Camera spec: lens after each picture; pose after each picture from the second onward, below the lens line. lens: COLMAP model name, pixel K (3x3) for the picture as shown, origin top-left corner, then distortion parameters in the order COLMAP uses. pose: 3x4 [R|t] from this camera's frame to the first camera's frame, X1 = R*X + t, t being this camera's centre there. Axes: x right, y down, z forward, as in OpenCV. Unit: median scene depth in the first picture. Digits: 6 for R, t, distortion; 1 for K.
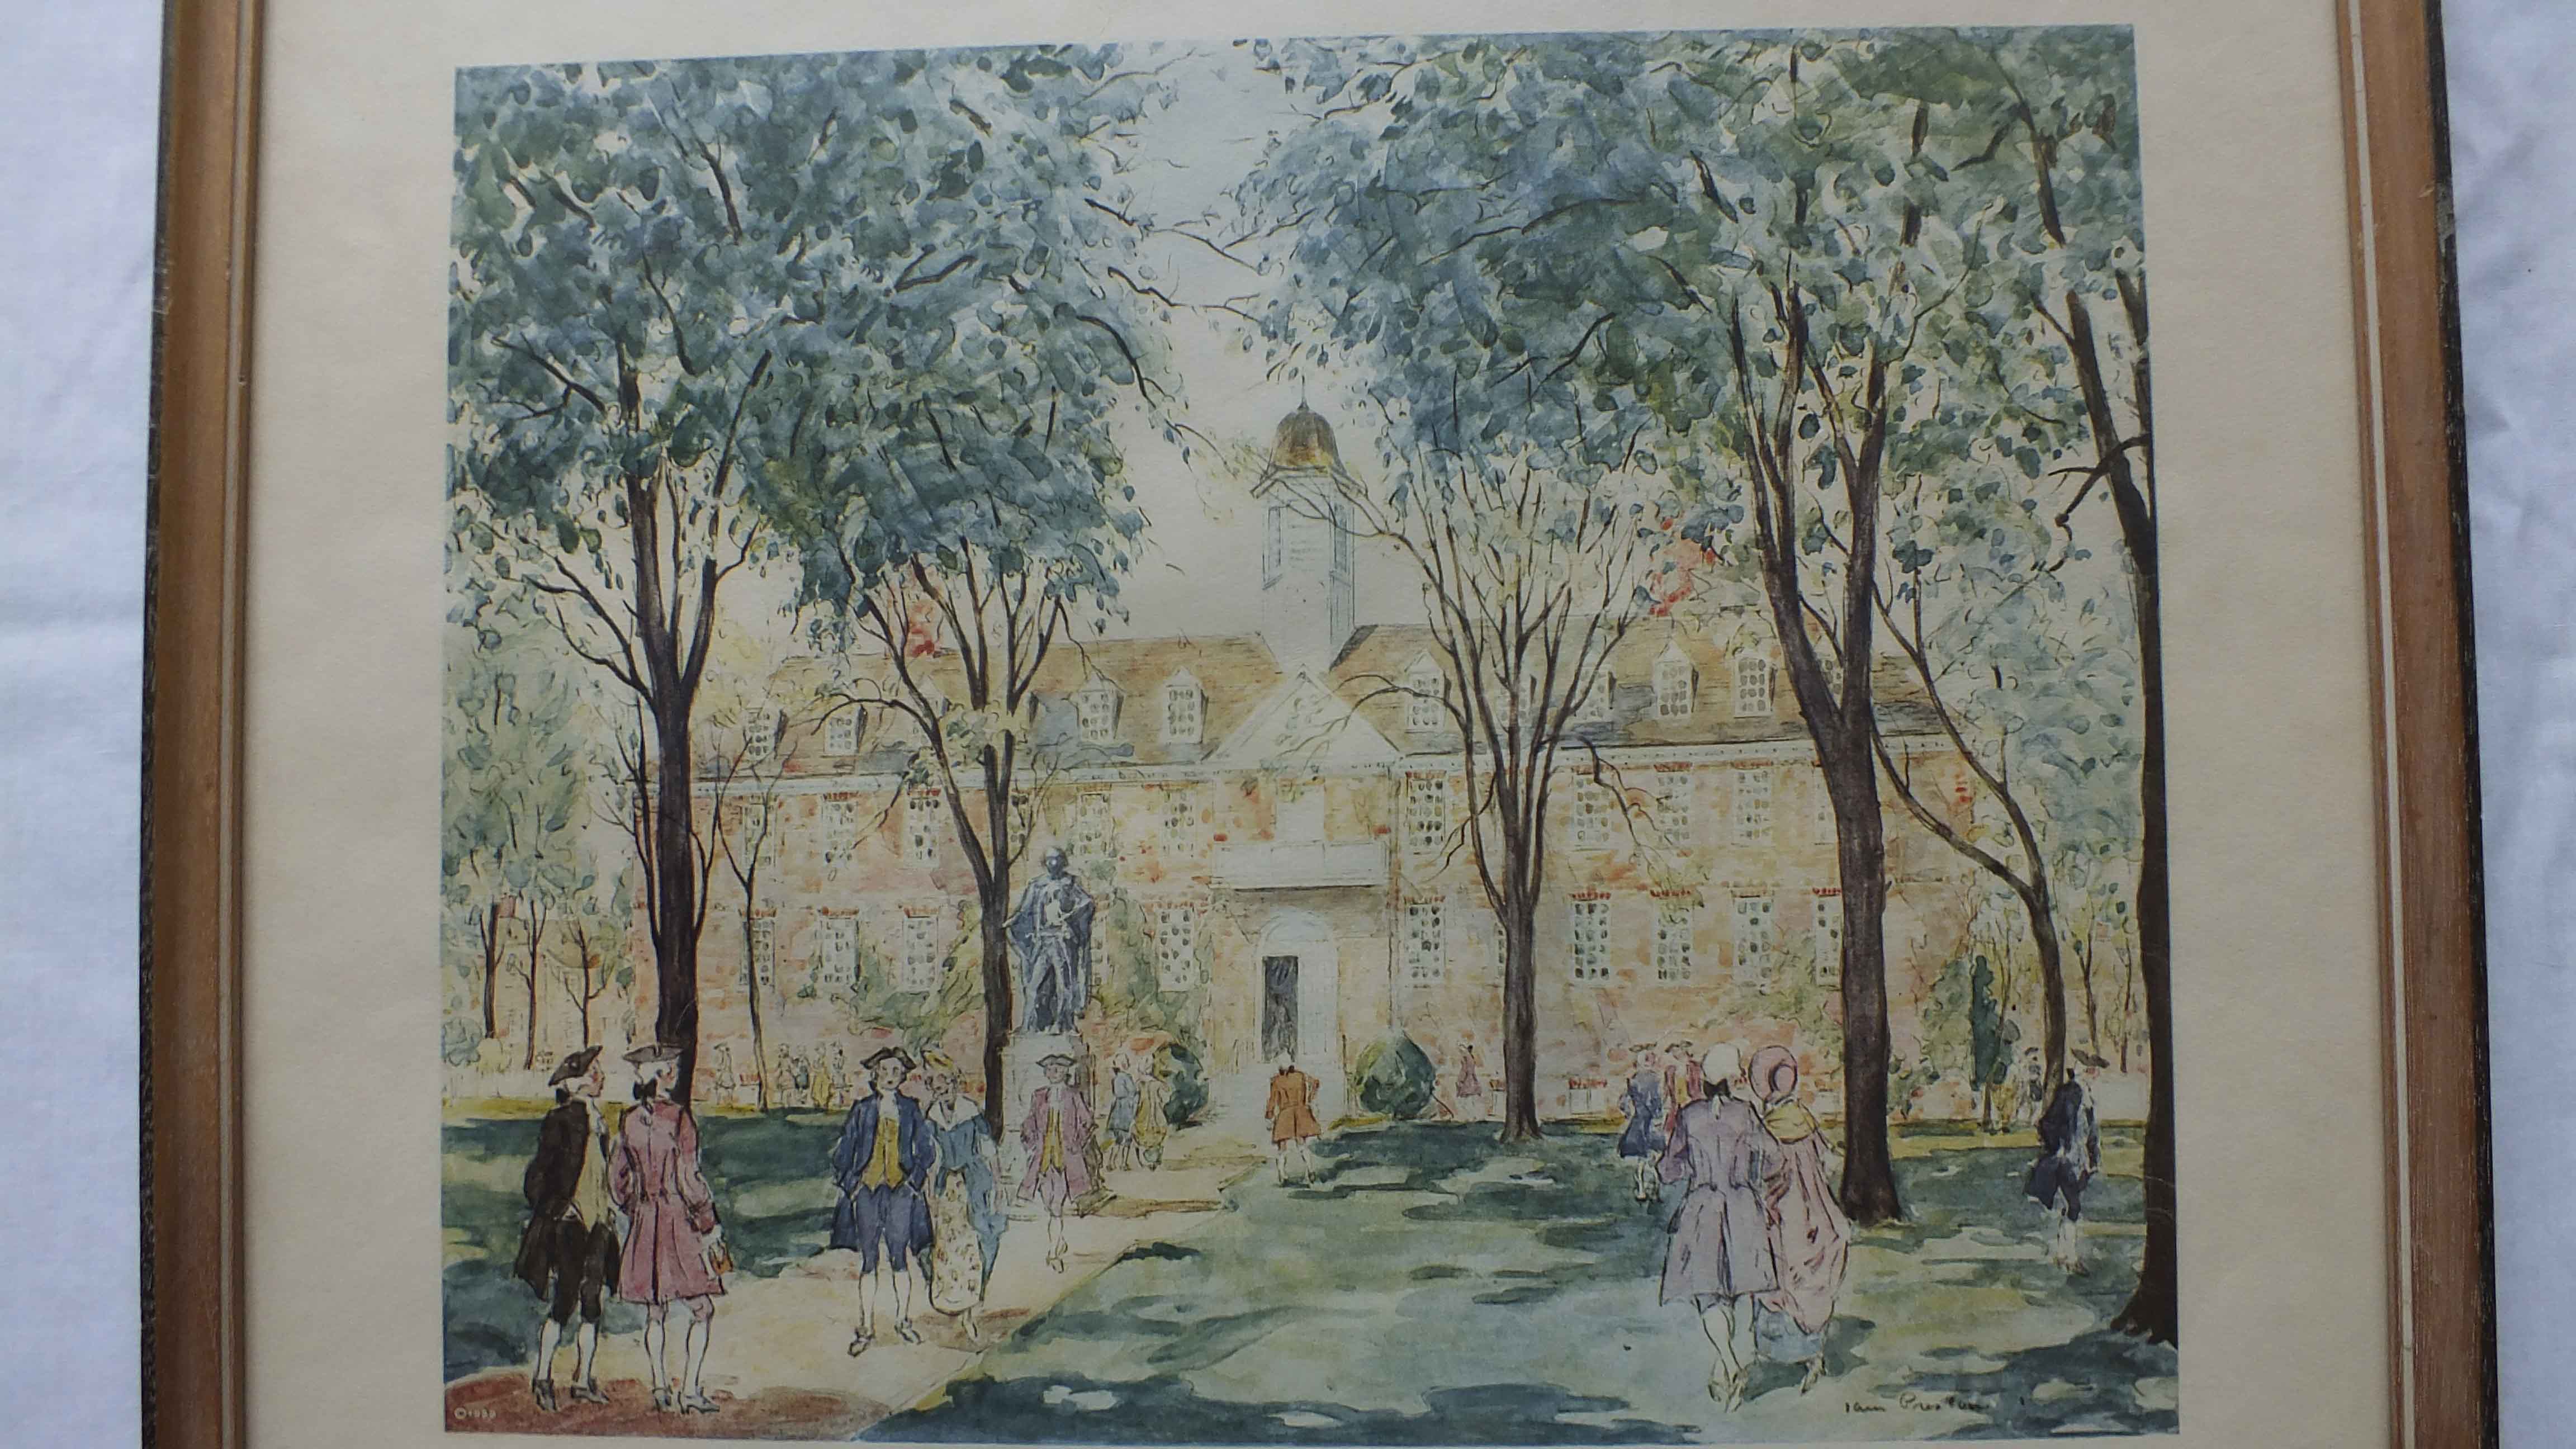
lens RADIAL K [[1878.8, 0, 1286.5], [0, 1878.8, 734.5], [0, 0, 1]] dist [0.008577, 0.007932]
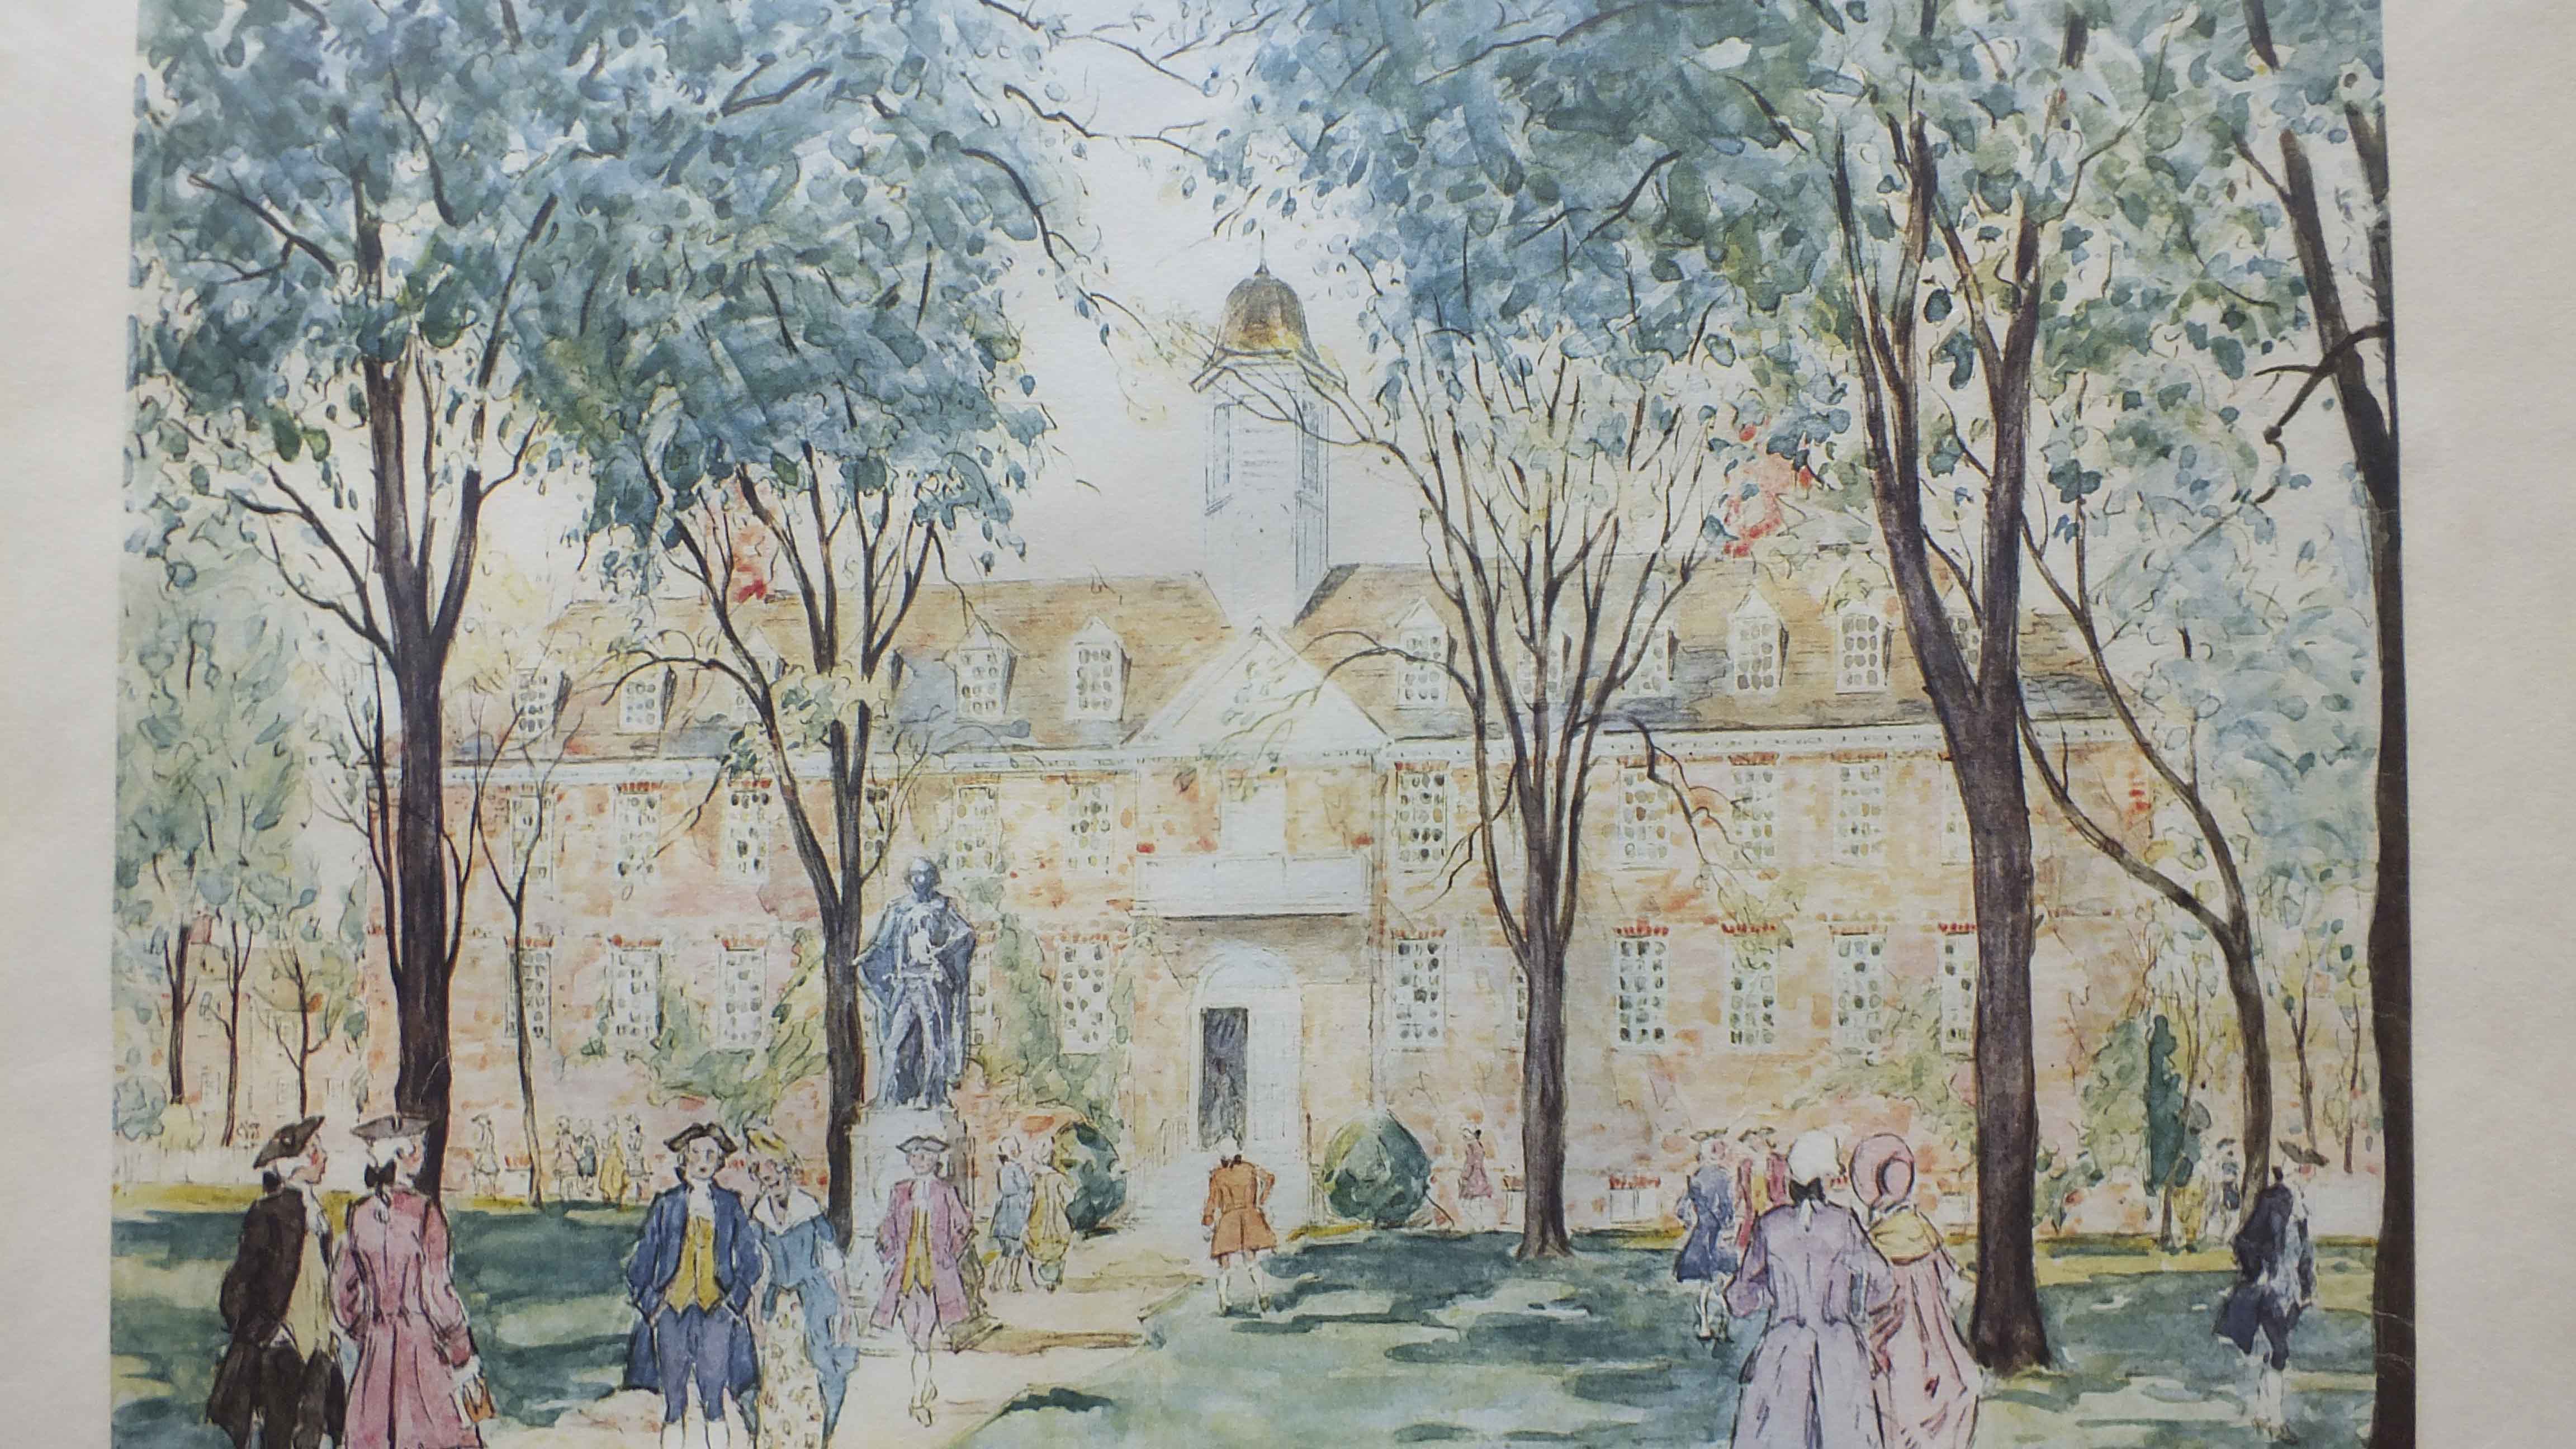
lens RADIAL K [[1878.8, 0, 1287.5], [0, 1878.8, 717.8], [0, 0, 1]] dist [0.008577, 0.007932]
pose [[0.999915, 0.010199, 0.008170, 0.014466], [-0.010125, 0.999908, -0.009004, 0.009404], [-0.008261, 0.008921, 0.999926, 0.252044]]
